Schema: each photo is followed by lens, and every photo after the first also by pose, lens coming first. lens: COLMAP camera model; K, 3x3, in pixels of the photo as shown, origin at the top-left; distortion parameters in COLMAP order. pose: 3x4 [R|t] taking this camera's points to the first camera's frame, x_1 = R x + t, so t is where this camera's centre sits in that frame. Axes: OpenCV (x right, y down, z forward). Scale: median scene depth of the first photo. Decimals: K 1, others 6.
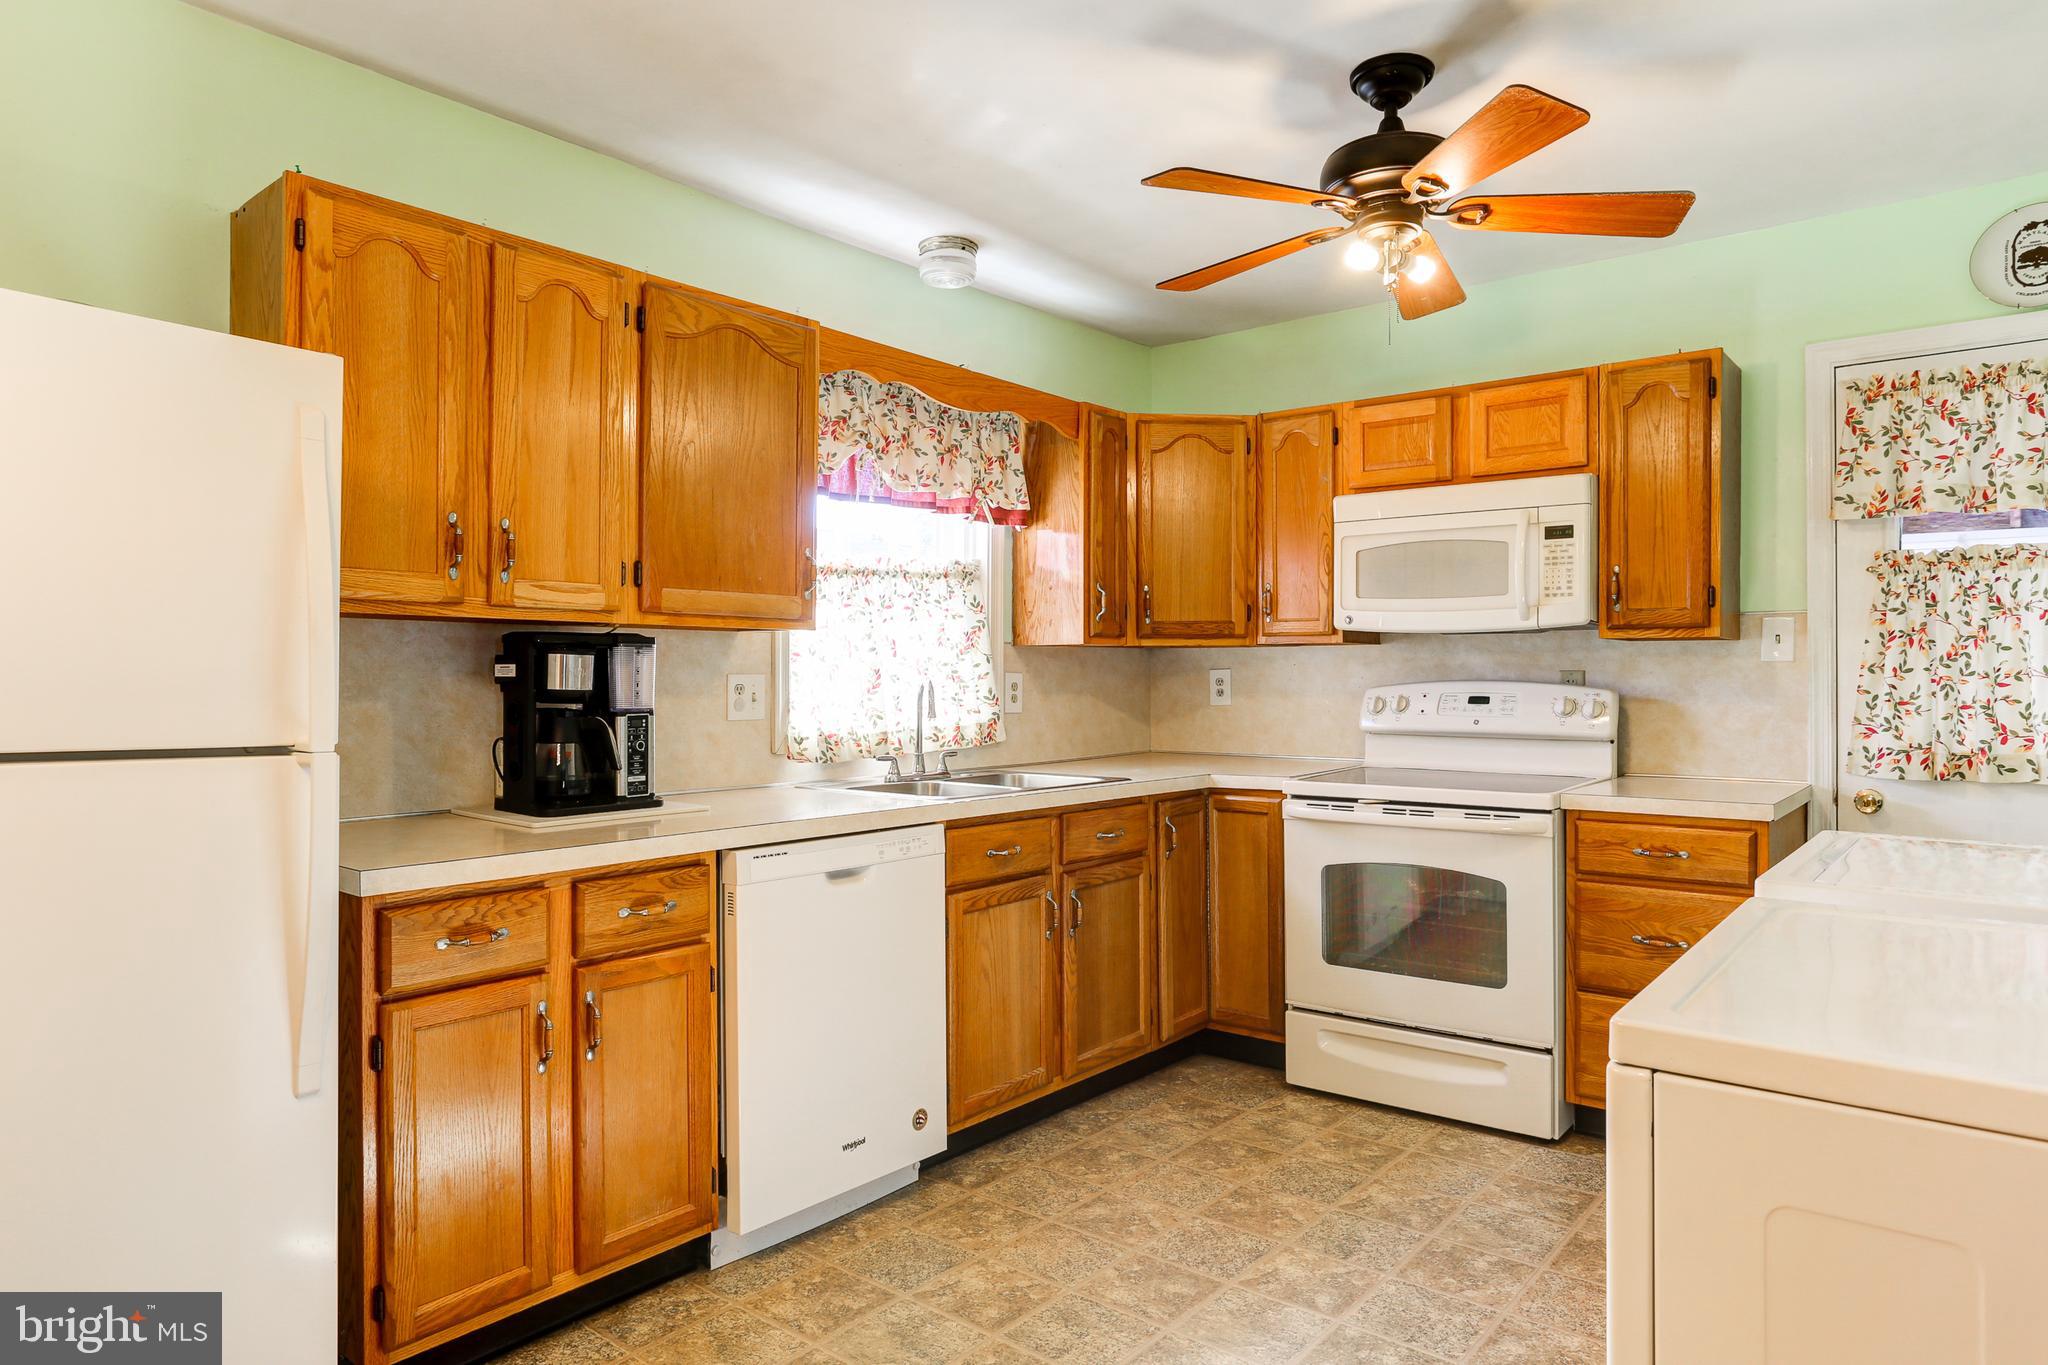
lens RADIAL K [[1262.3, 0, 1016.2], [0, 1262.3, 679.6], [0, 0, 1]] dist [-0.020725, 0.001306]
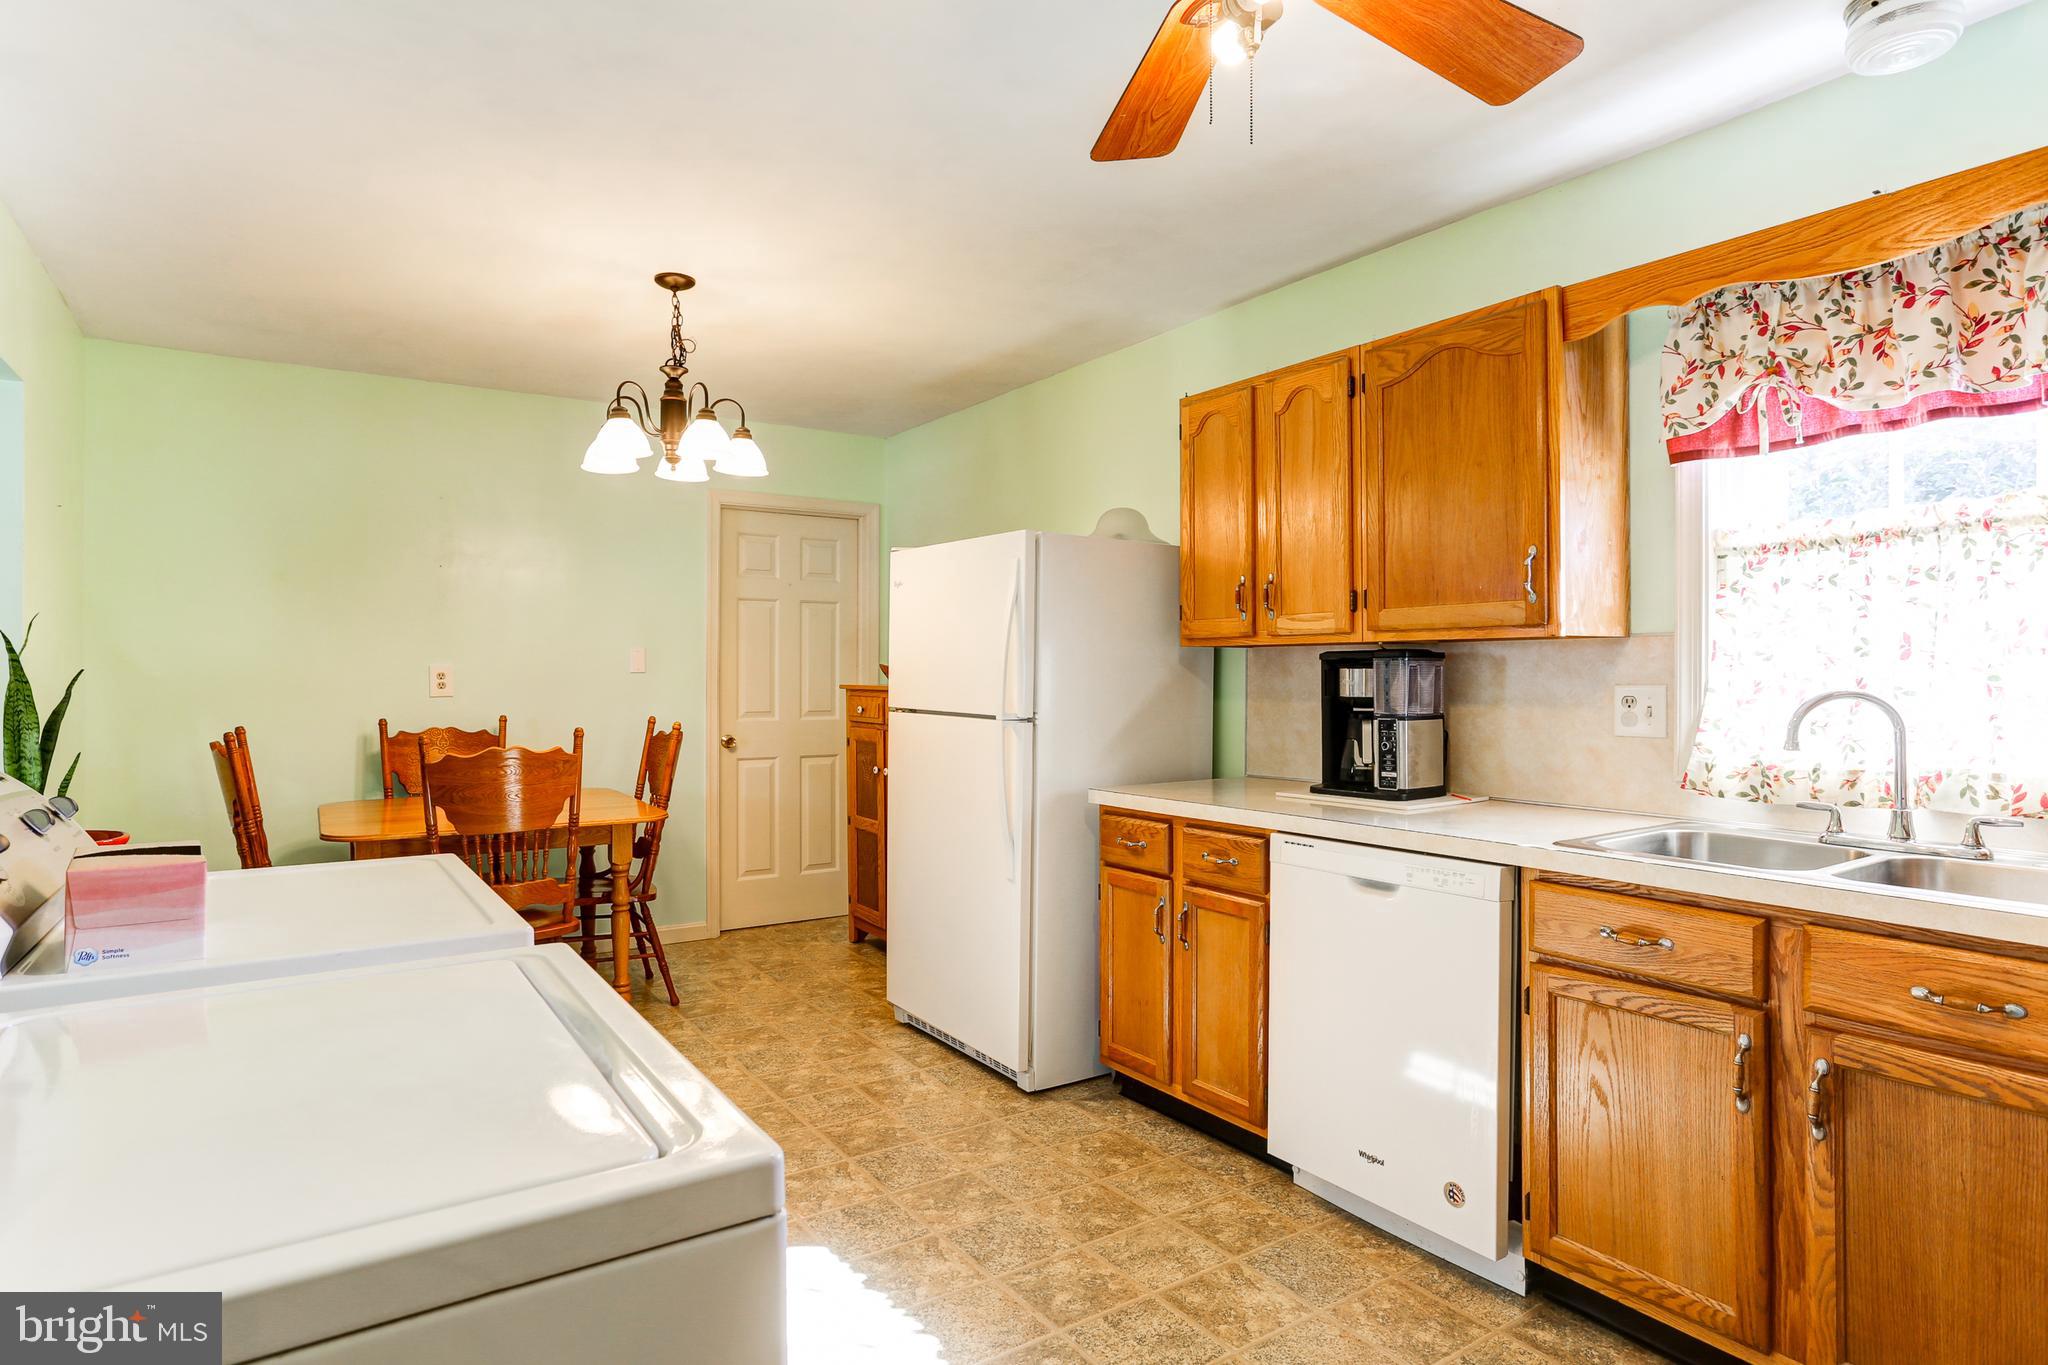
lens RADIAL K [[1157.4, 0, 1017.6], [0, 1157.4, 672.7], [0, 0, 1]] dist [0.002870, 0.000067]
pose [[-0.300845, -0.005950, -0.953655, 1.026665], [-0.004314, 0.999979, -0.004878, -0.010103], [0.953663, 0.002646, -0.300864, 1.245450]]
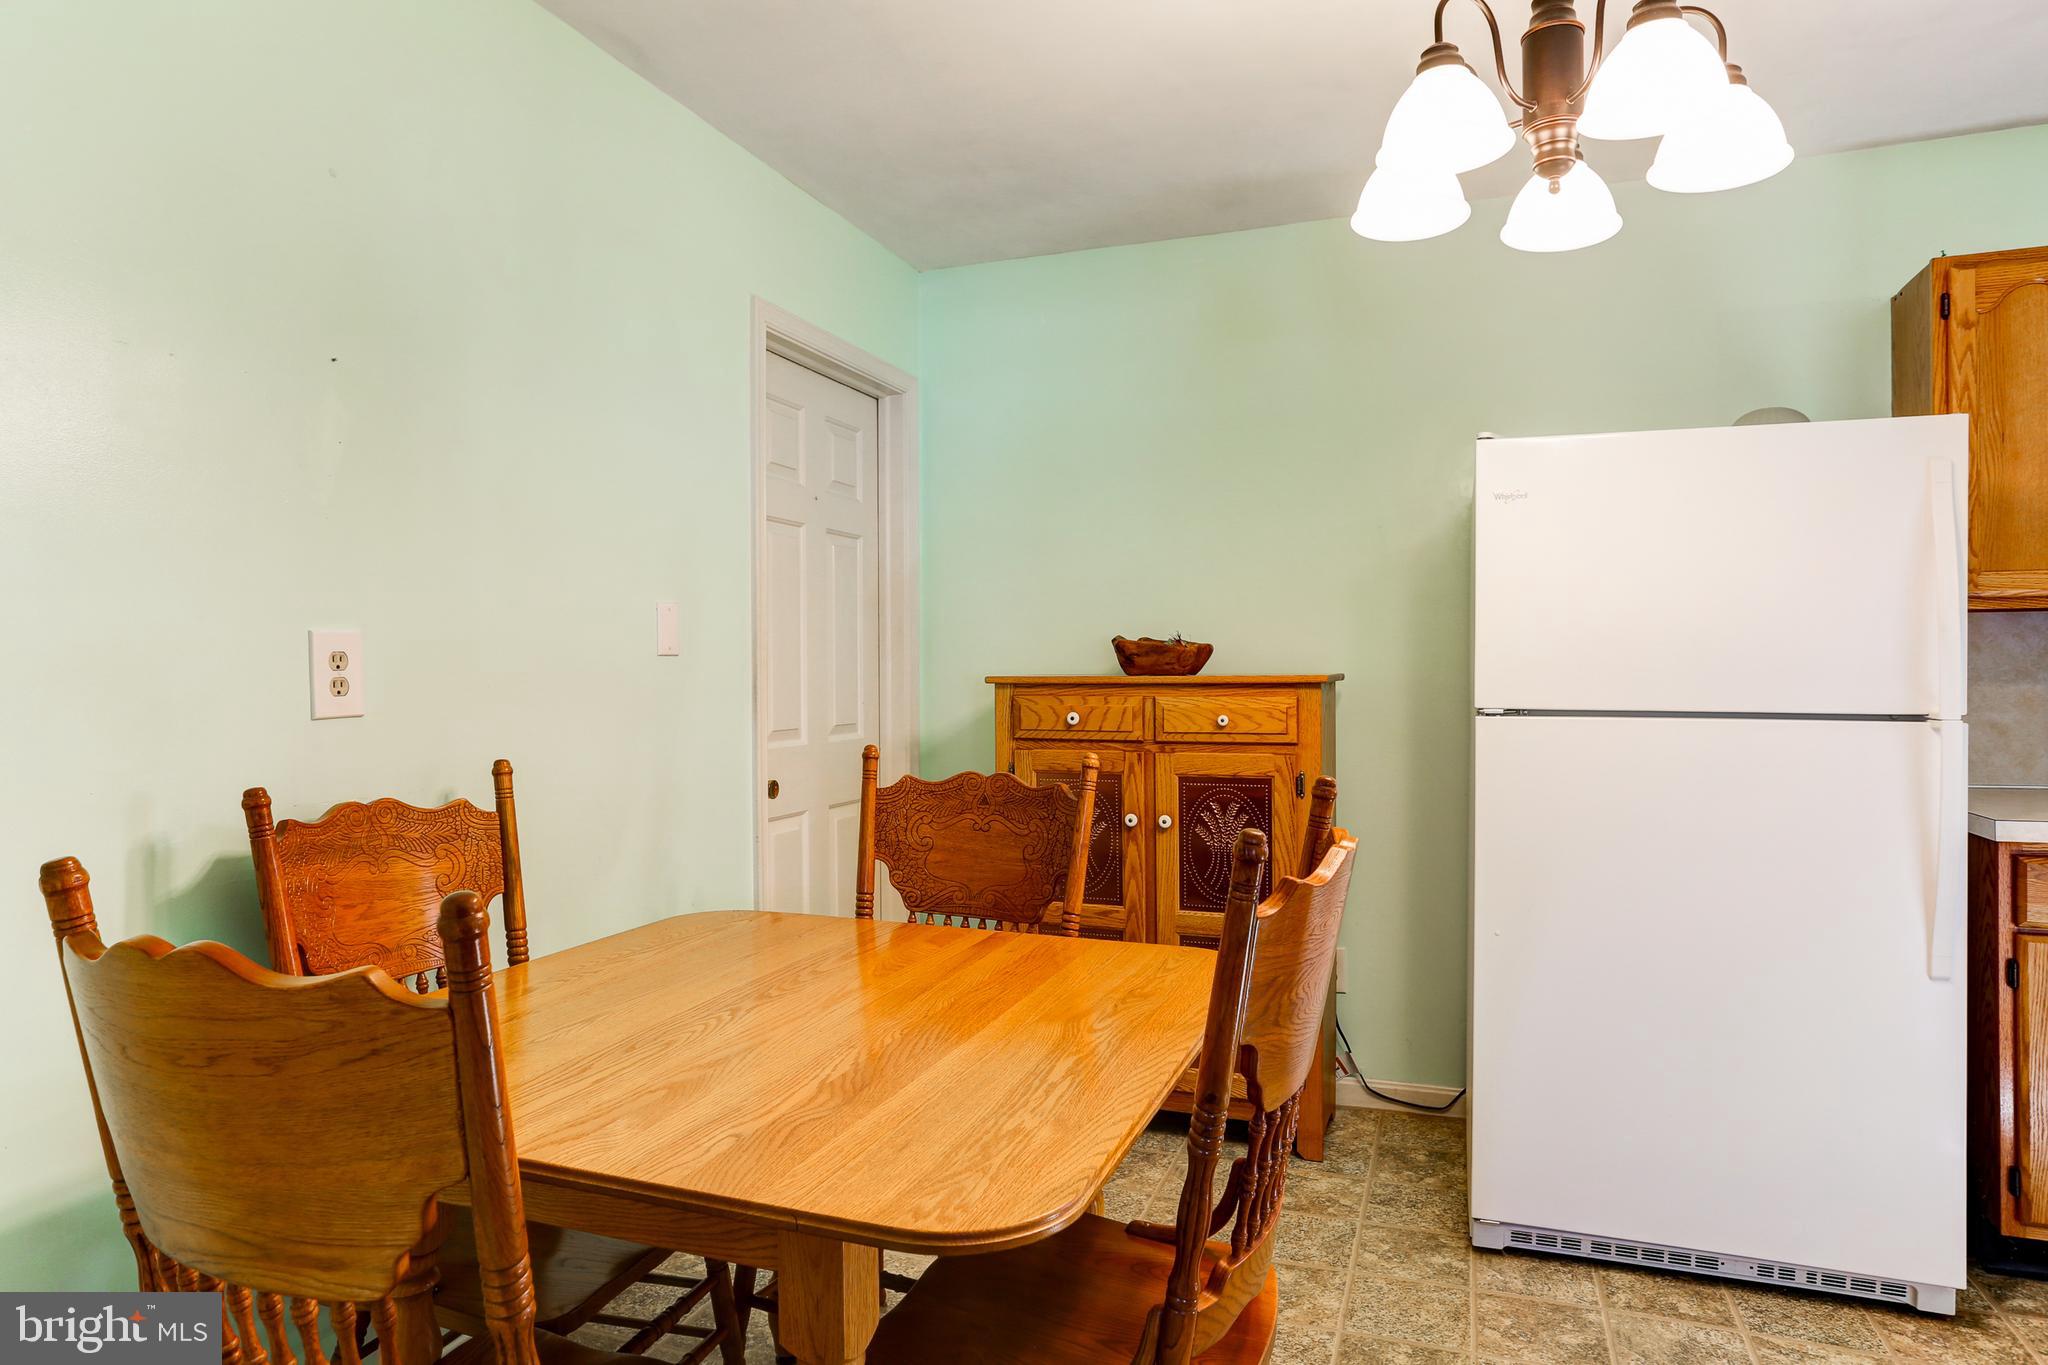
lens RADIAL K [[1221.0, 0, 1025.7], [0, 1221.0, 673.8], [0, 0, 1]] dist [0.005268, 0.002508]
pose [[0.350961, -0.003653, -0.936383, 0.238743], [0.007030, 0.999974, -0.001266, 0.003404], [0.936364, -0.006139, 0.350978, -0.275559]]
